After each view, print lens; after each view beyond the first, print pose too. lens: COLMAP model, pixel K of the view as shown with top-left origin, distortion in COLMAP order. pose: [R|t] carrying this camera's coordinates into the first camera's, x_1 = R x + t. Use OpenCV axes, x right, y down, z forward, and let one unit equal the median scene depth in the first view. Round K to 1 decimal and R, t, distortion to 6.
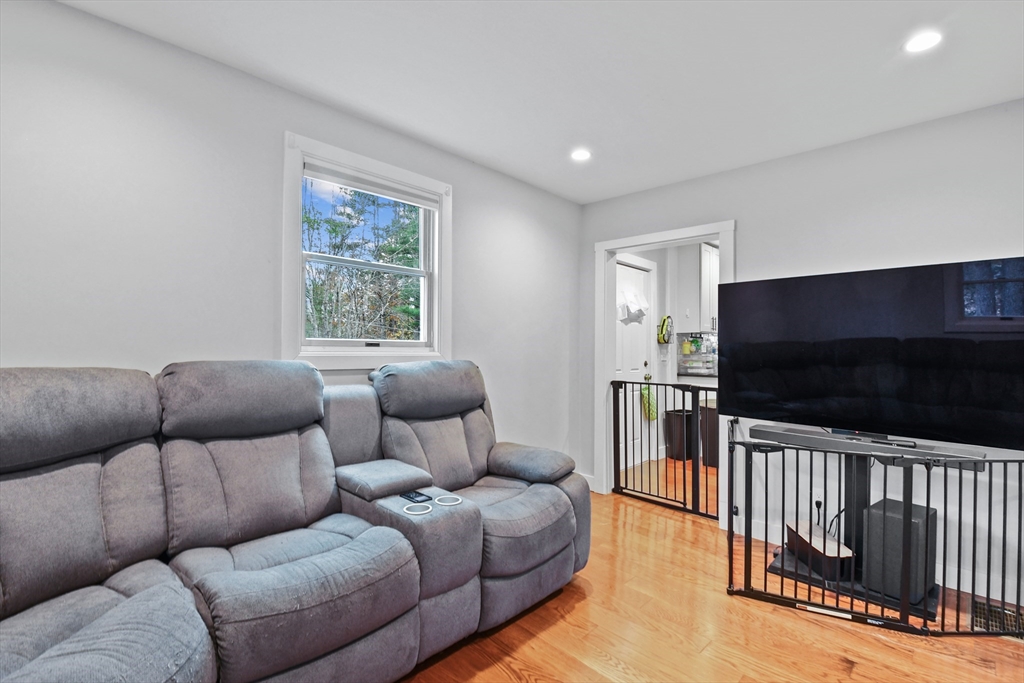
lens RADIAL K [[452.2, 0, 510.6], [0, 452.2, 347.2], [0, 0, 1]] dist [-0.012667, -0.000687]
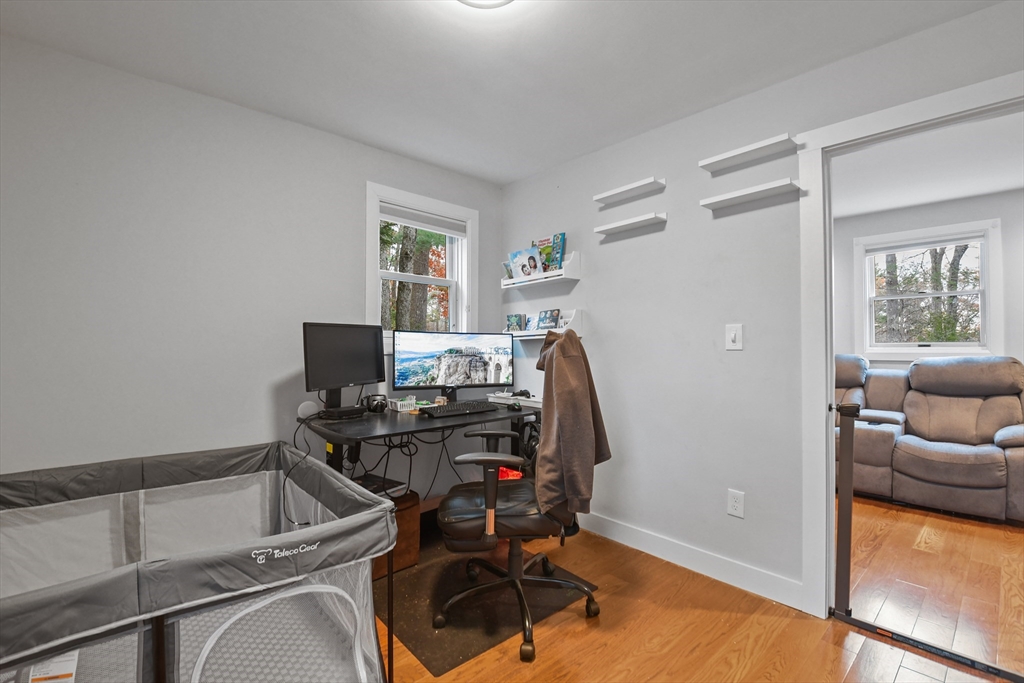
lens RADIAL K [[452.2, 0, 510.6], [0, 452.2, 347.2], [0, 0, 1]] dist [-0.012667, -0.000687]
pose [[-0.055562, -0.017040, -0.998310, 1.544566], [0.007279, 0.999821, -0.017471, 0.018310], [0.998429, -0.008238, -0.055428, -0.394307]]
